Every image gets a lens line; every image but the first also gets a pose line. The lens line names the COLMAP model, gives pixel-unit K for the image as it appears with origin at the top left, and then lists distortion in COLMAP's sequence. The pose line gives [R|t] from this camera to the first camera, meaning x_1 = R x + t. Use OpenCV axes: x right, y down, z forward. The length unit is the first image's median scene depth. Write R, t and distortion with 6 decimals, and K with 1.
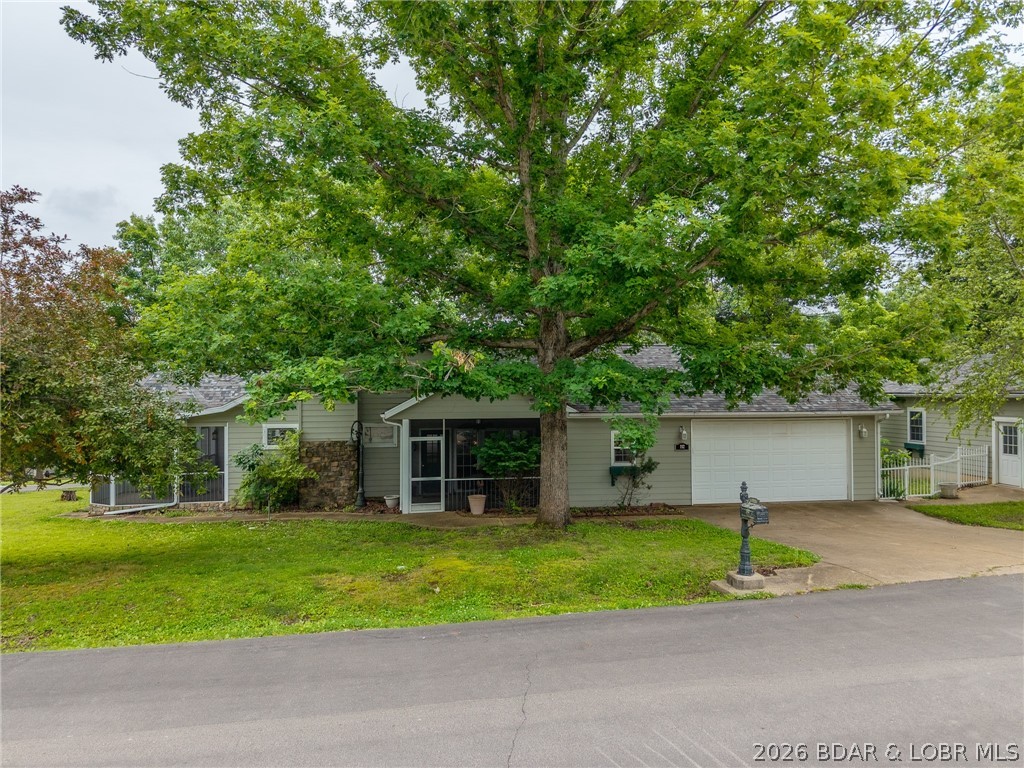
lens RADIAL K [[685.3, 0, 513.2], [0, 685.3, 391.8], [0, 0, 1]] dist [0.064957, -0.110236]
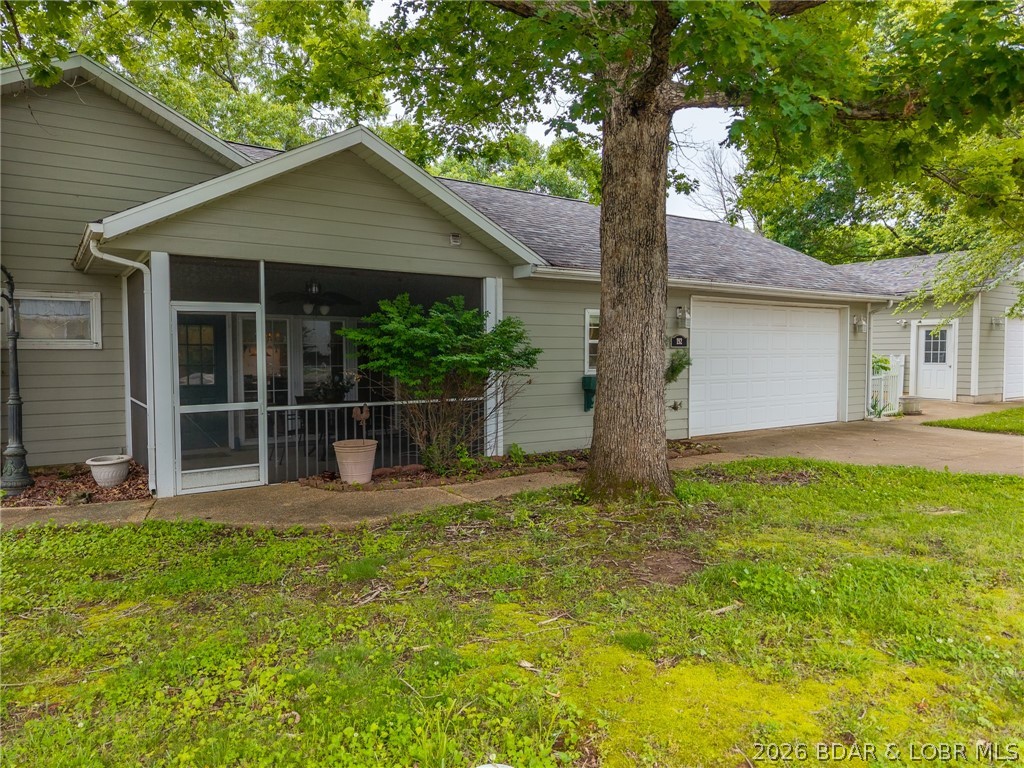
lens RADIAL K [[685.3, 0, 513.2], [0, 685.3, 391.8], [0, 0, 1]] dist [0.064957, -0.110236]
pose [[0.889727, -0.022739, 0.455927, -0.150401], [-0.003910, 0.998342, 0.057420, 0.089557], [-0.456477, -0.052871, 0.888163, 0.537972]]
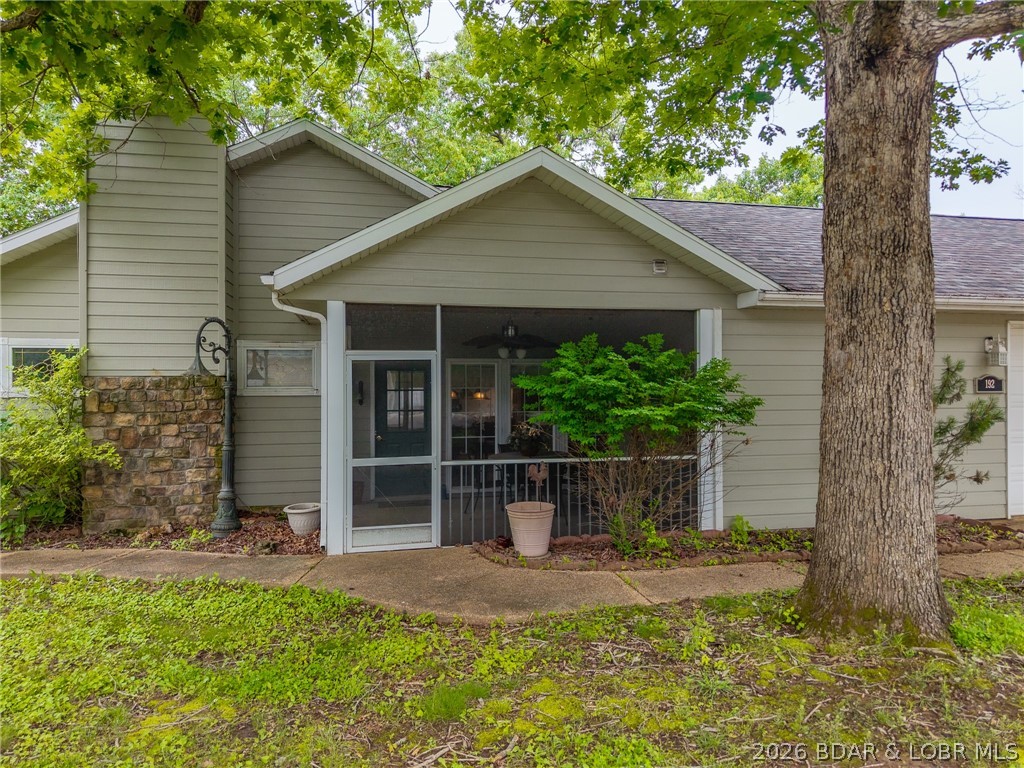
lens RADIAL K [[688.7, 0, 508.6], [0, 688.7, 389.1], [0, 0, 1]] dist [0.006334, -0.008958]
pose [[0.997413, 0.001127, 0.071875, -0.085684], [-0.001538, 0.999983, 0.005654, 0.080899], [-0.071867, -0.005750, 0.997398, 0.589855]]
